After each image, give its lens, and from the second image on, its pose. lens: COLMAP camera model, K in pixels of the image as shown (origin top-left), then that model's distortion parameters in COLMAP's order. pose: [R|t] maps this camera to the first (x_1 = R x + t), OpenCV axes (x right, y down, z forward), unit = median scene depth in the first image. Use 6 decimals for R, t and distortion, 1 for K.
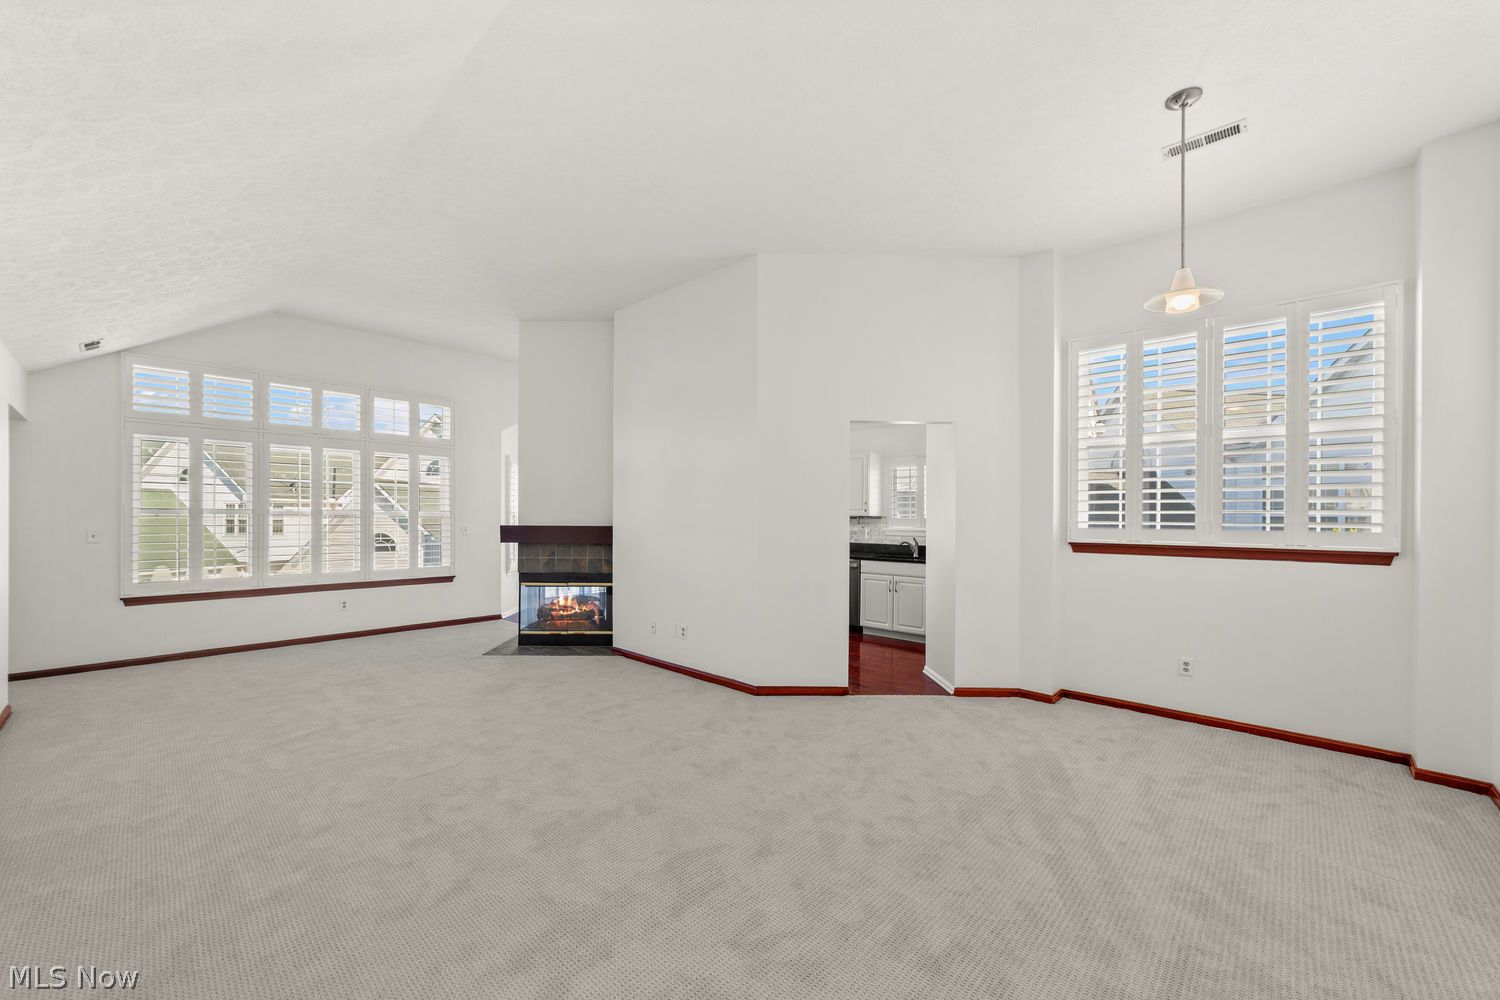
lens RADIAL K [[569.7, 0, 745.1], [0, 569.7, 517.1], [0, 0, 1]] dist [0.000727, 0.000146]
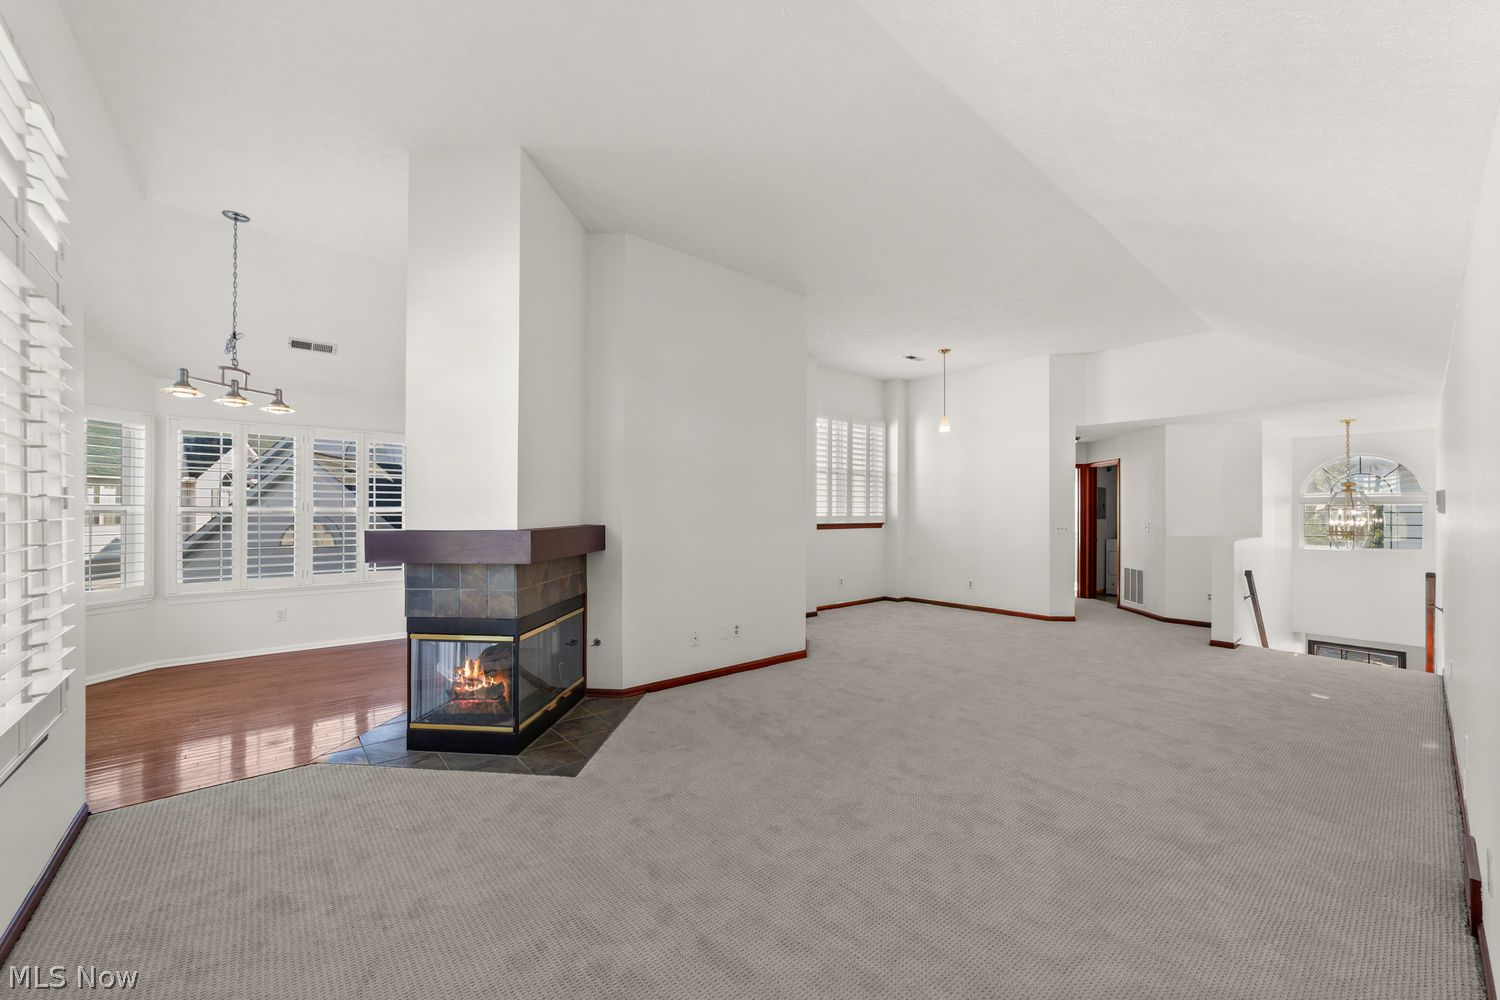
lens RADIAL K [[580.6, 0, 744.8], [0, 580.6, 506.8], [0, 0, 1]] dist [-0.019011, 0.000335]
pose [[0.119790, -0.000491, 0.992799, -1.240235], [-0.002372, 0.999997, 0.000781, -0.011002], [-0.992796, -0.002448, 0.119788, 0.988377]]
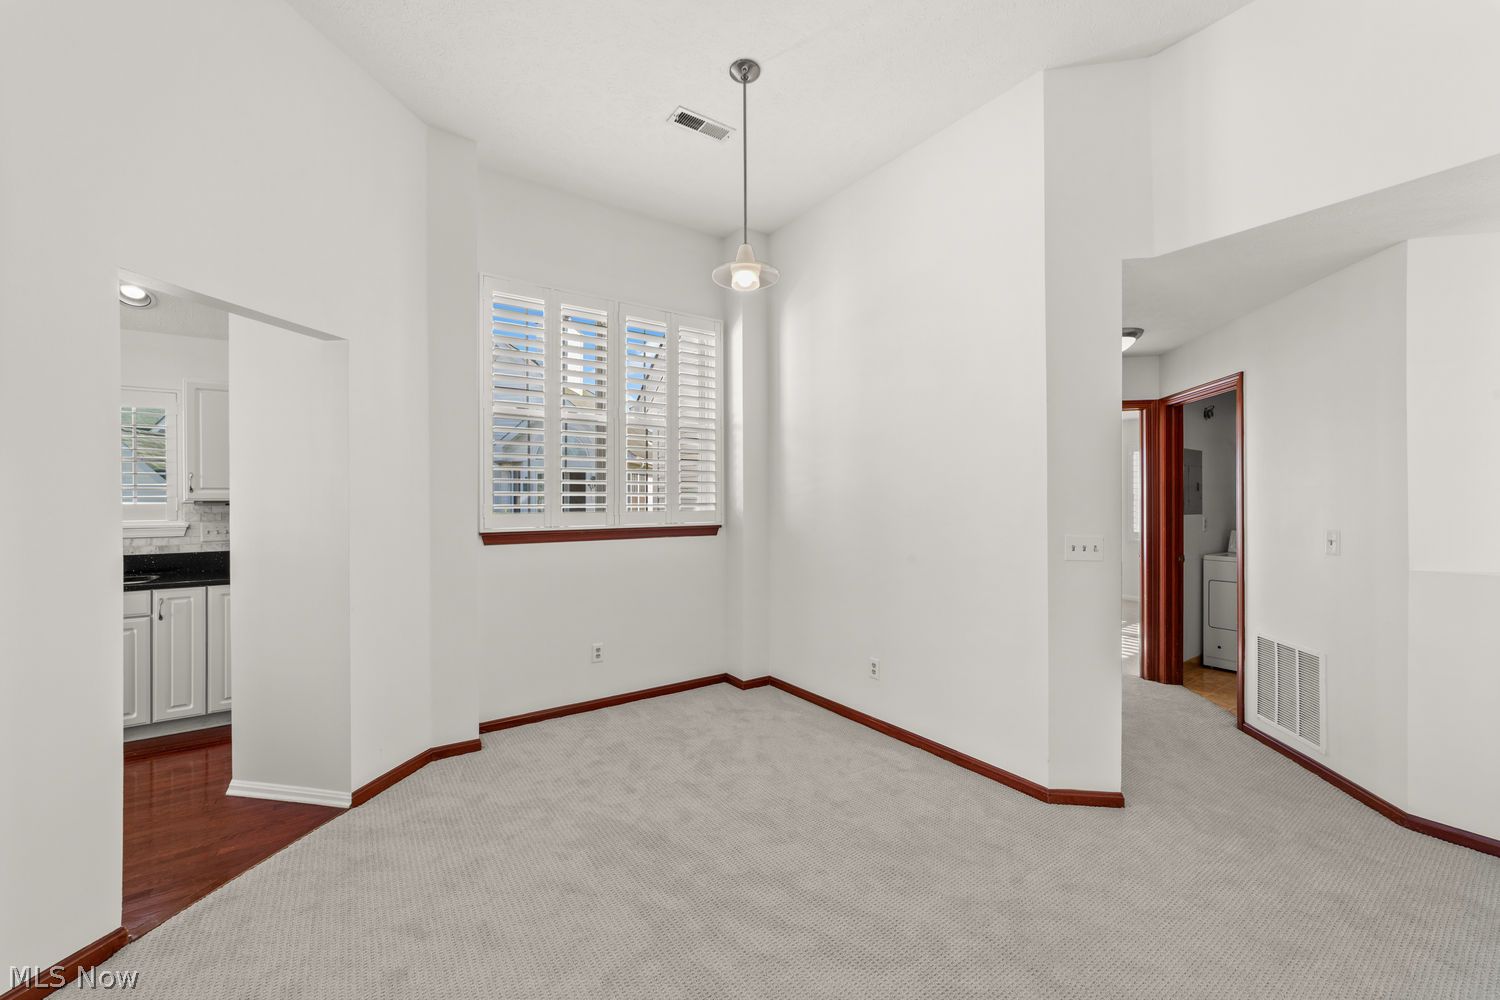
lens RADIAL K [[575.9, 0, 750.0], [0, 575.9, 500.0], [0, 0, 1]] dist [-0.012831, 0.000322]
pose [[0.213644, -0.006013, 0.976893, -0.115563], [0.004849, 0.999975, 0.005094, -0.002104], [-0.976900, 0.003649, 0.213668, 0.482474]]
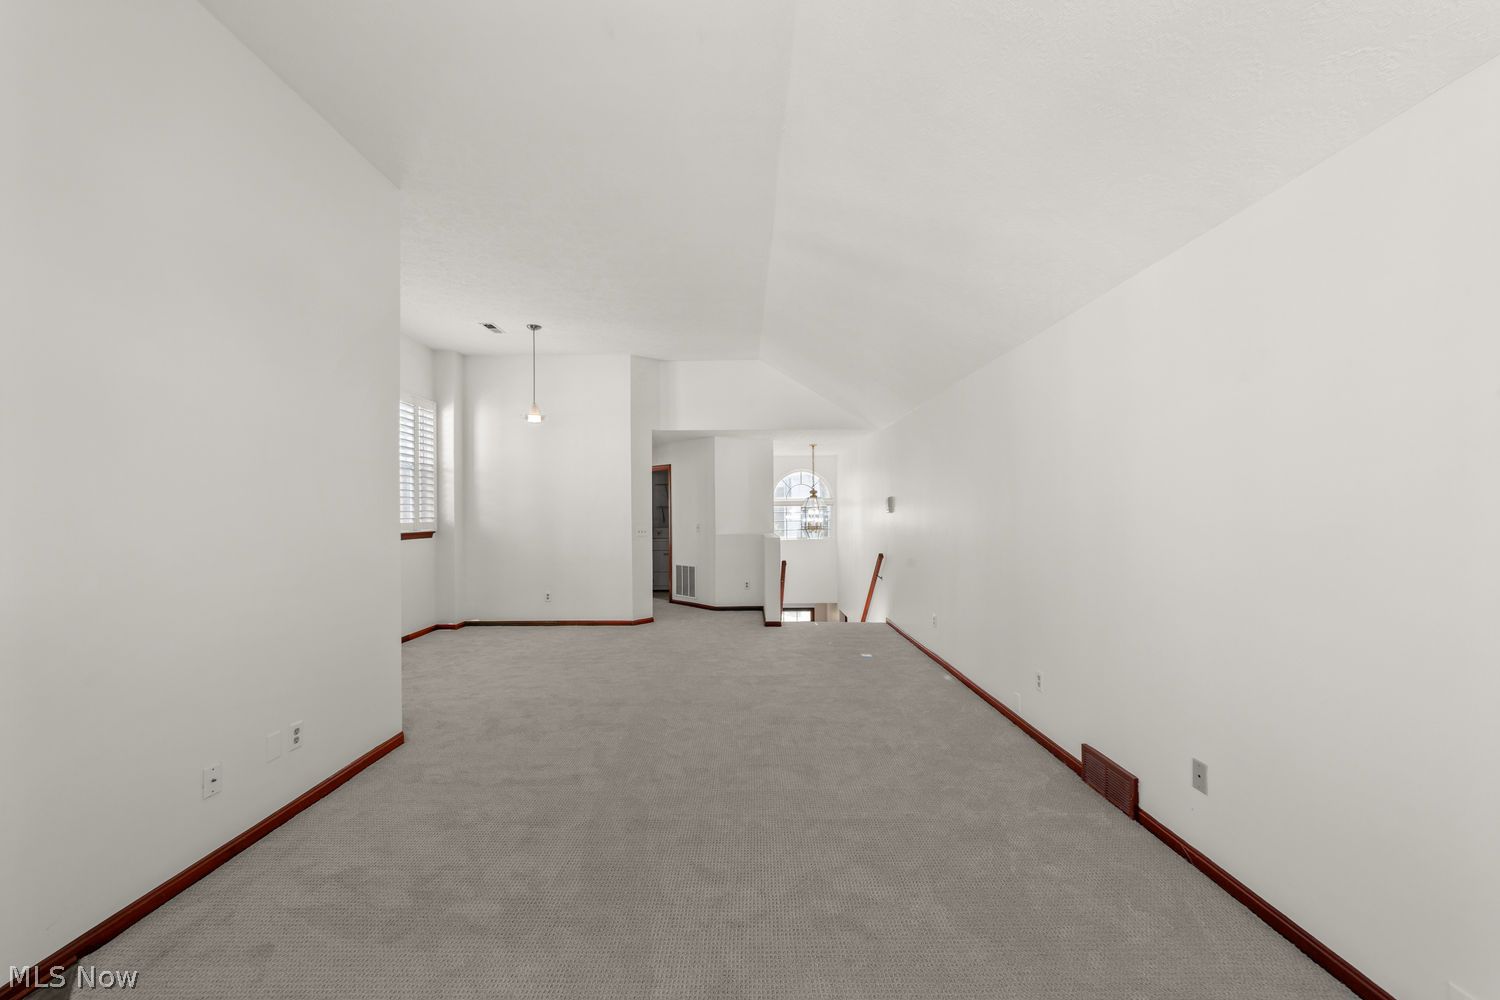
lens RADIAL K [[580.6, 0, 744.8], [0, 580.6, 506.8], [0, 0, 1]] dist [-0.019011, 0.000335]
pose [[-0.677912, 0.004694, 0.735128, -0.906379], [0.003853, 0.999989, -0.002832, -0.013612], [-0.735133, 0.000912, -0.677923, 1.199780]]
